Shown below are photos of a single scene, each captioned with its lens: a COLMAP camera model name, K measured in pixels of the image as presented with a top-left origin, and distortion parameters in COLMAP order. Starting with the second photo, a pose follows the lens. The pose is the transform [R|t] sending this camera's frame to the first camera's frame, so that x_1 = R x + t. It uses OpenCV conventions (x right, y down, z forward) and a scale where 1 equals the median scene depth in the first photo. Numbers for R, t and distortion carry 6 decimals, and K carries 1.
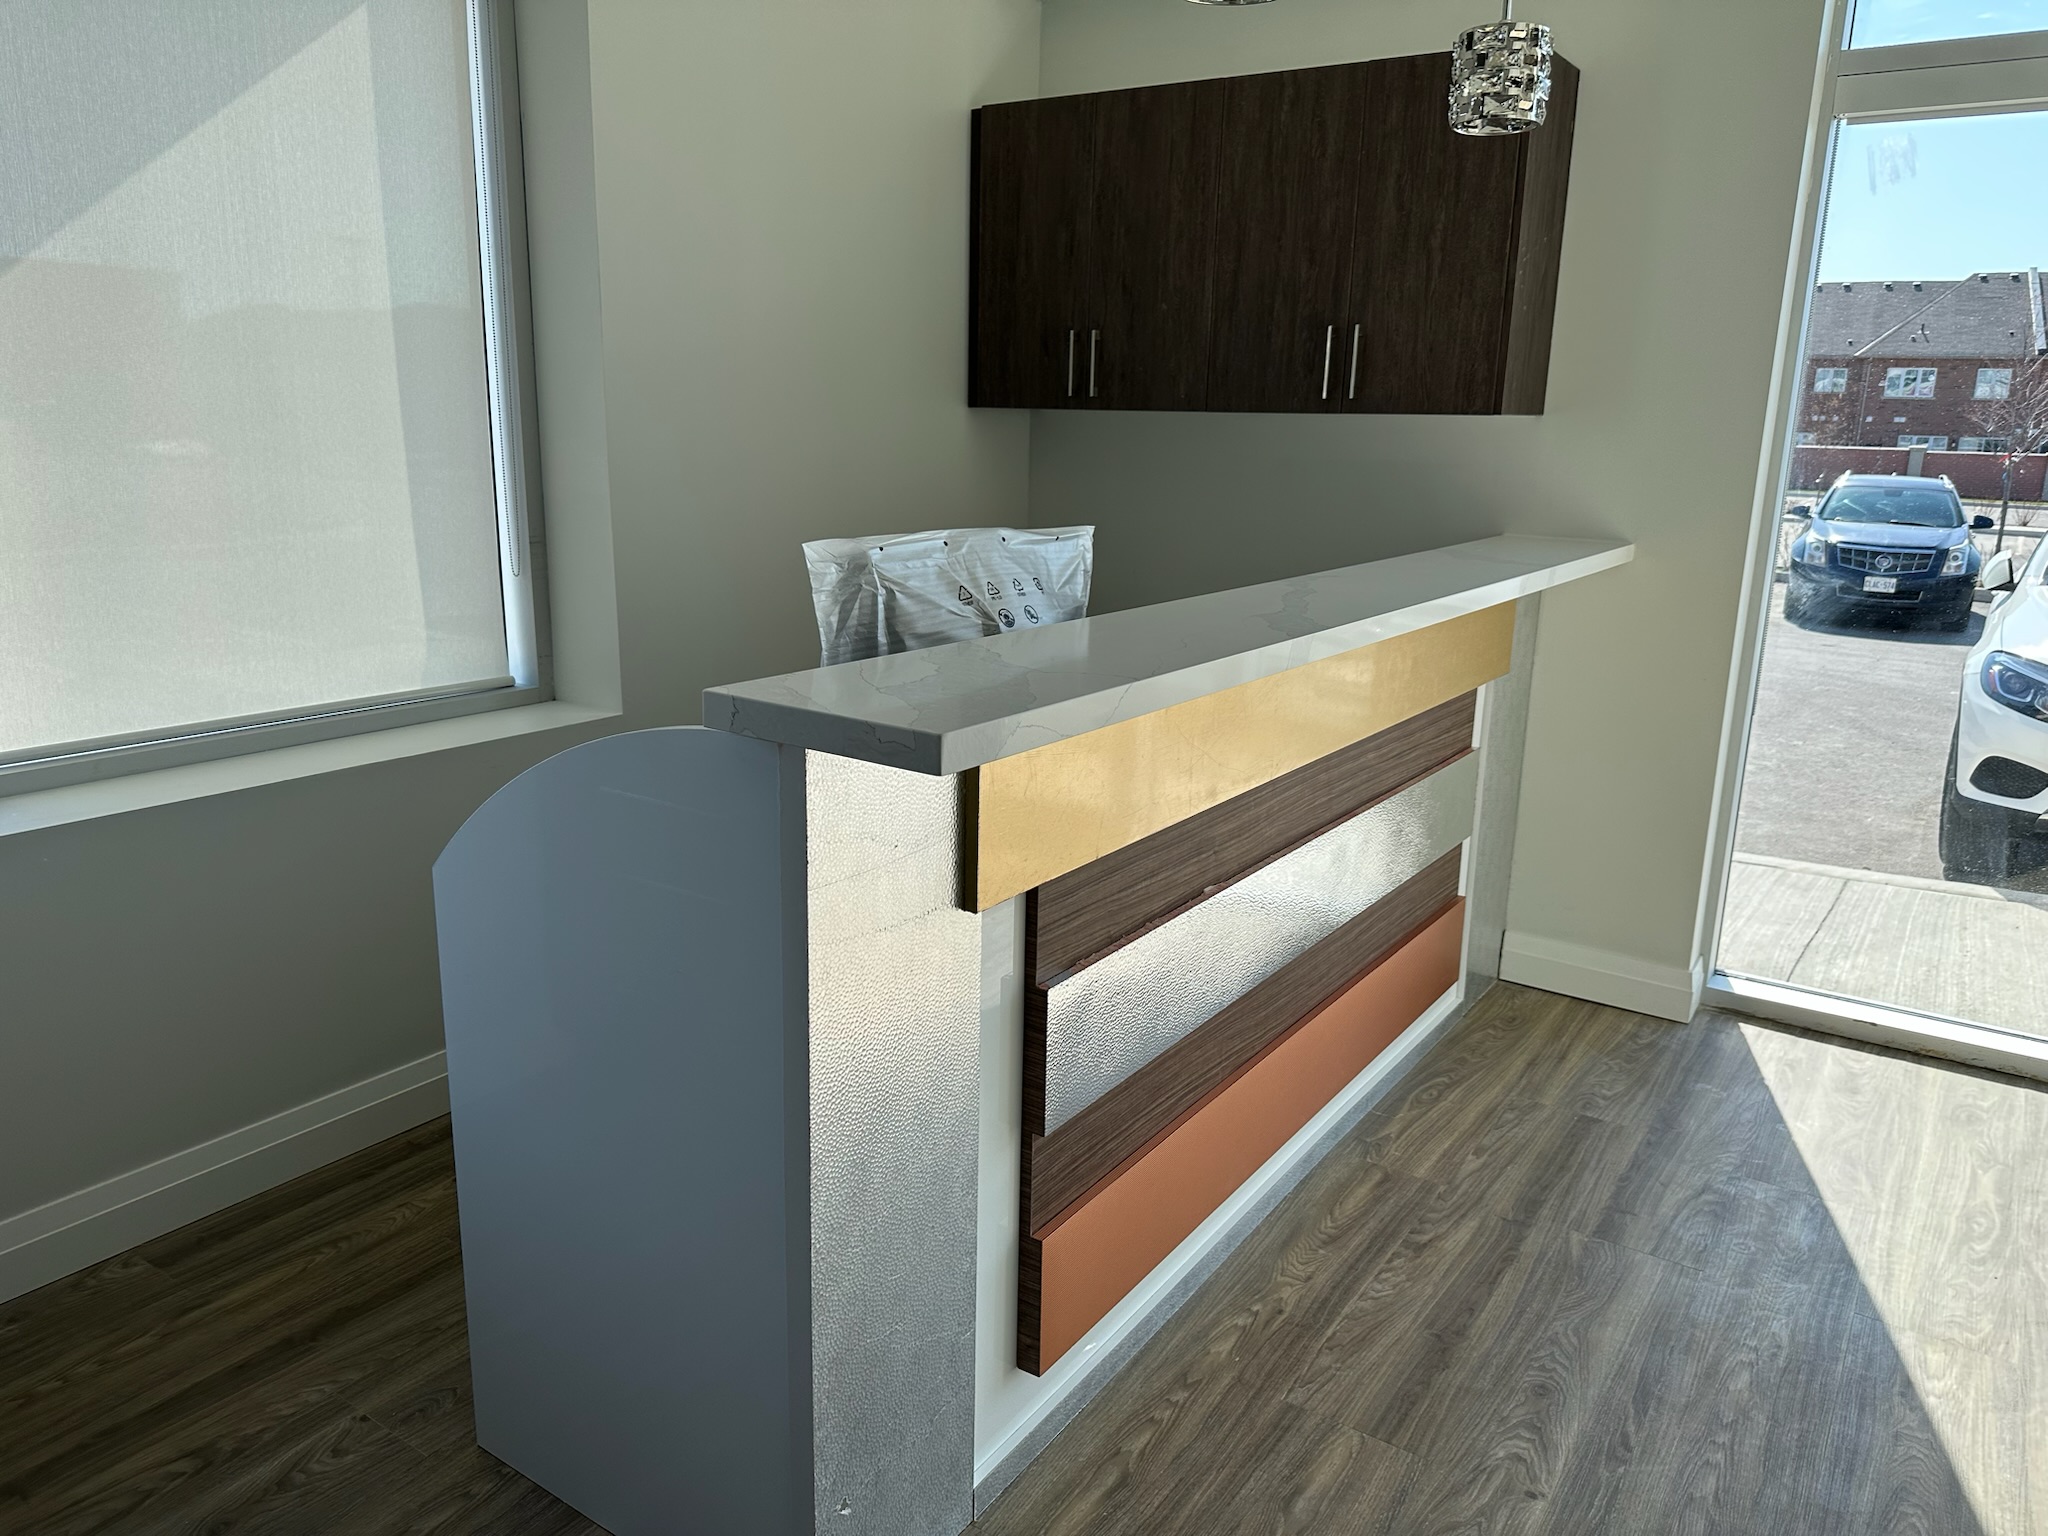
lens RADIAL K [[1459.8, 0, 1024.0], [0, 1459.8, 768.0], [0, 0, 1]] dist [0.006185, -0.001375]
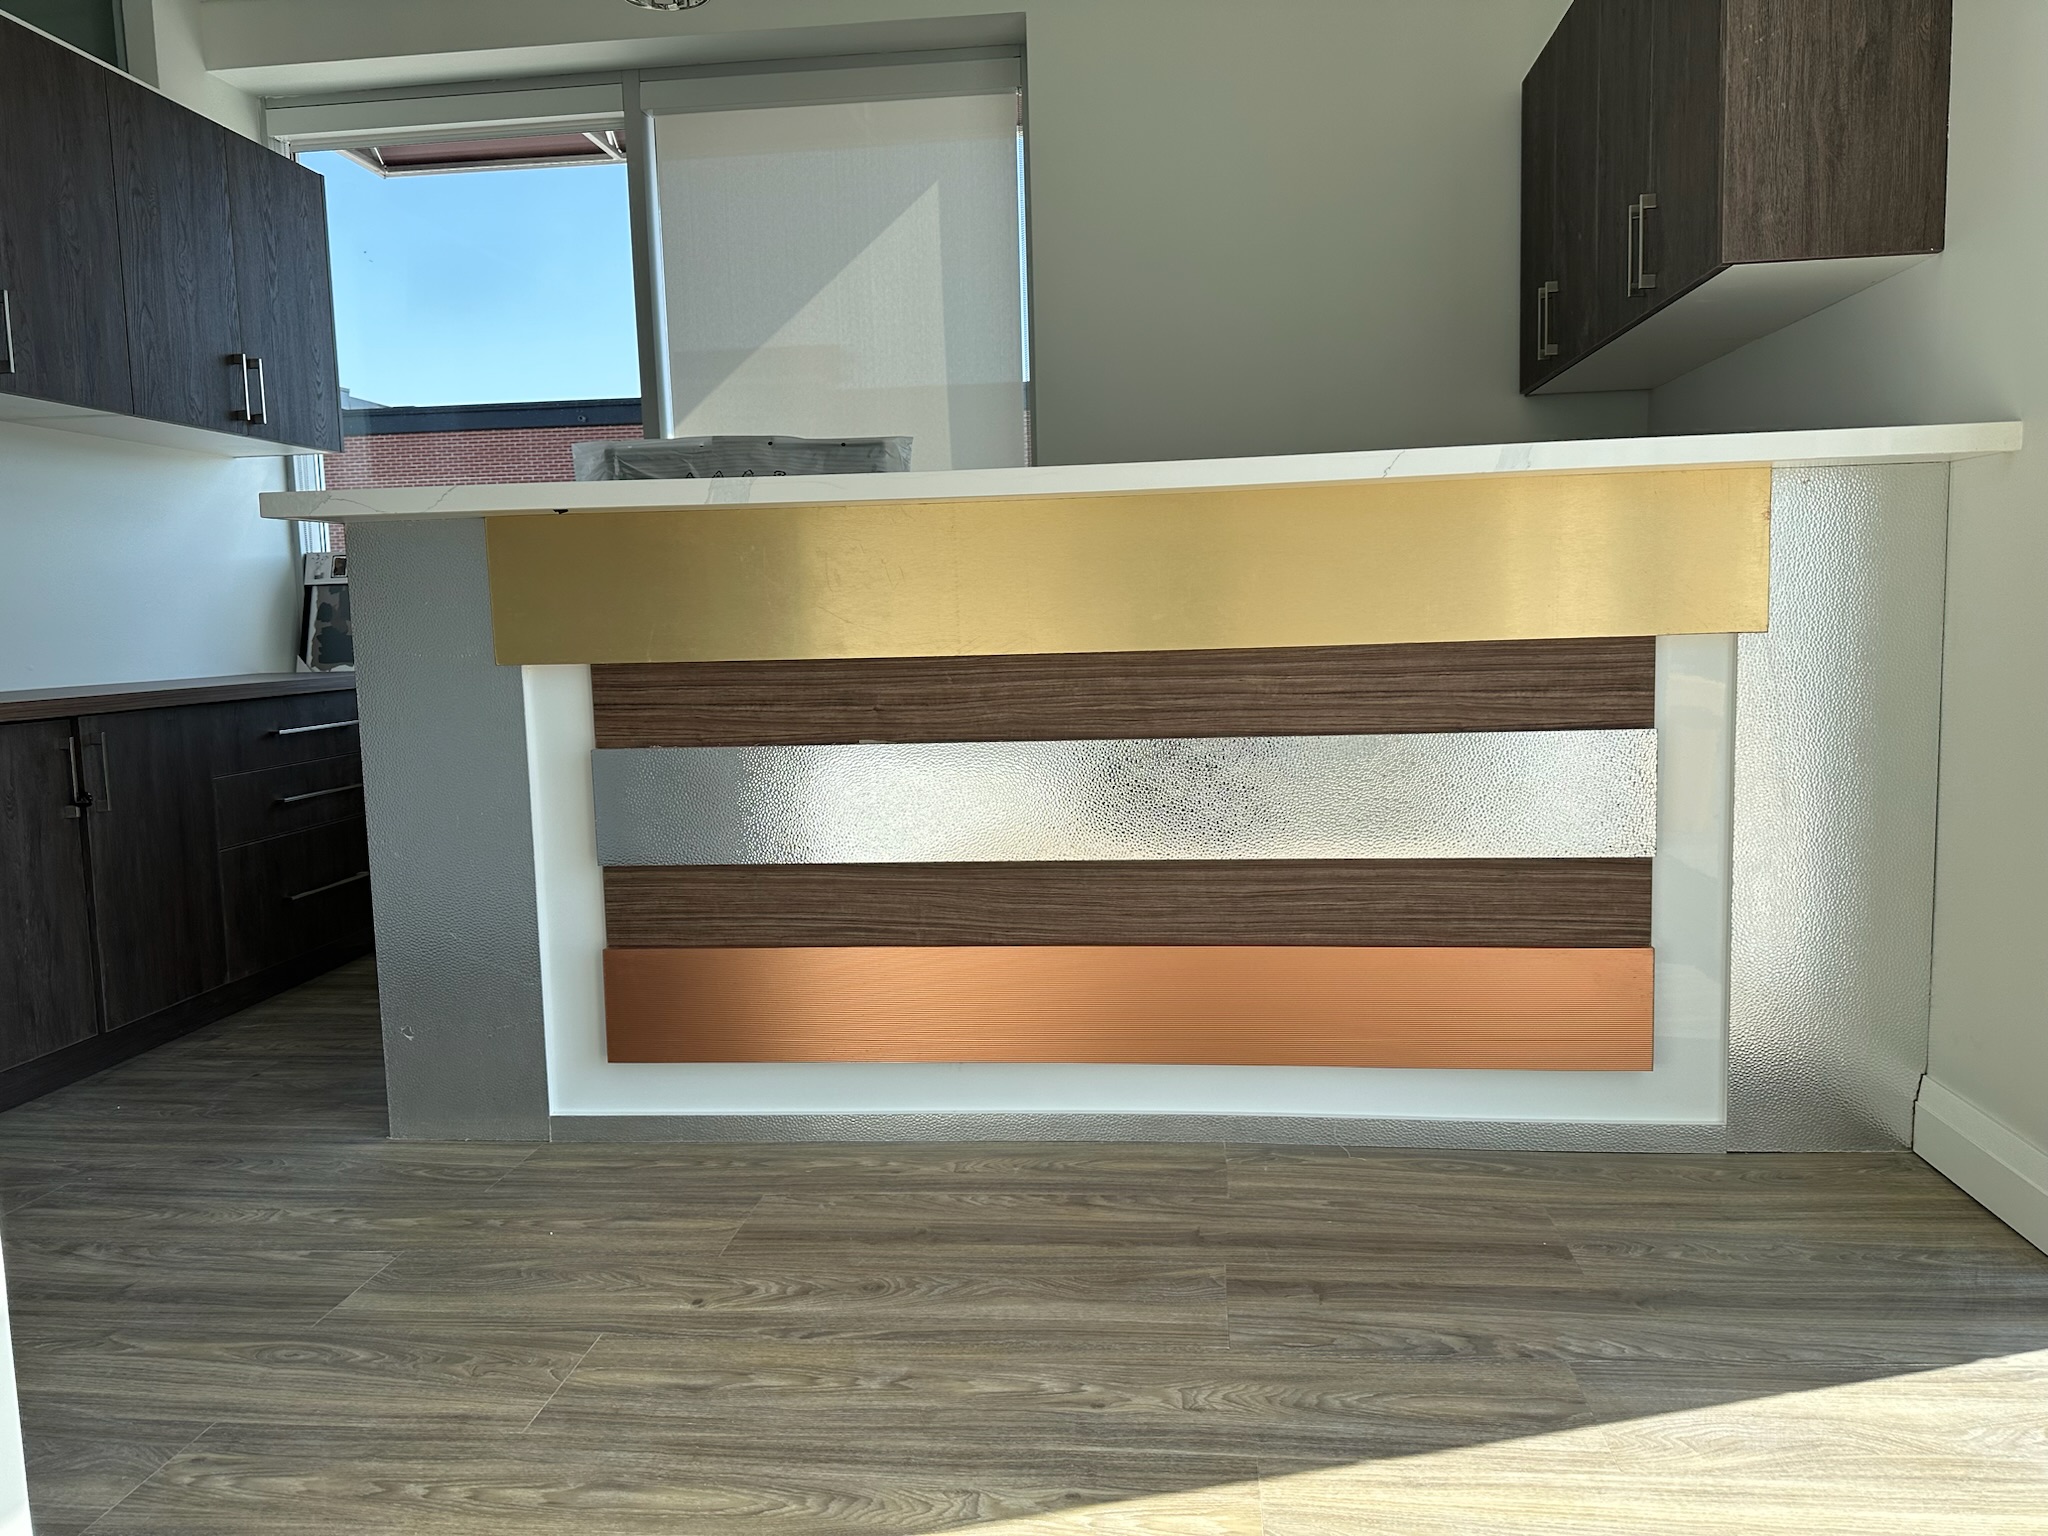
lens RADIAL K [[1430.3, 0, 1024.0], [0, 1430.3, 768.0], [0, 0, 1]] dist [0.109823, -0.167571]
pose [[0.466950, 0.062488, -0.882073, 0.757899], [-0.174227, 0.984449, -0.022491, 0.070081], [0.866950, 0.164183, 0.470575, 0.386851]]
